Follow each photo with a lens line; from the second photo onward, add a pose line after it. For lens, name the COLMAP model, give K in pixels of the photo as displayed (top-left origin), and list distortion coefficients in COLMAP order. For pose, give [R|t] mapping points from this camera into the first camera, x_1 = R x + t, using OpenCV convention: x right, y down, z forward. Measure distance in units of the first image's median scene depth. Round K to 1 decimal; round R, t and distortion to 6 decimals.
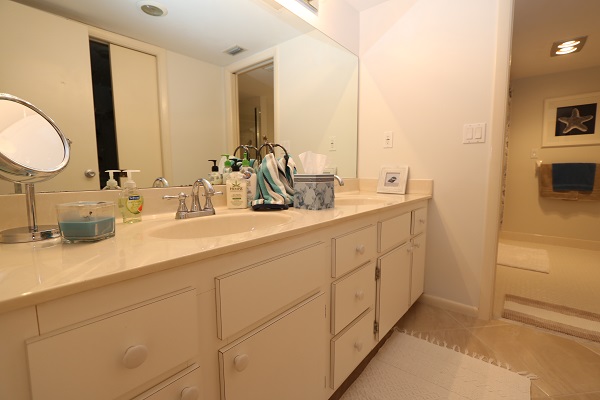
lens RADIAL K [[277.1, 0, 300.9], [0, 277.1, 202.6], [0, 0, 1]] dist [-0.012527, 0.000012]
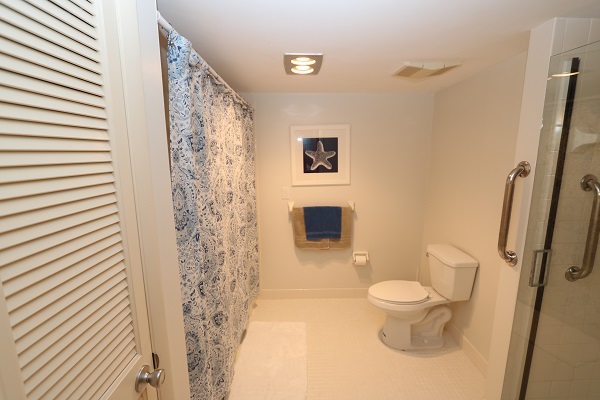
lens RADIAL K [[277.1, 0, 301.6], [0, 277.1, 200.1], [0, 0, 1]] dist [-0.012527, 0.000012]
pose [[0.772615, -0.117039, 0.623993, 0.411228], [0.078745, 0.992937, 0.088740, -0.242052], [-0.629972, -0.019426, 0.776375, 0.373908]]
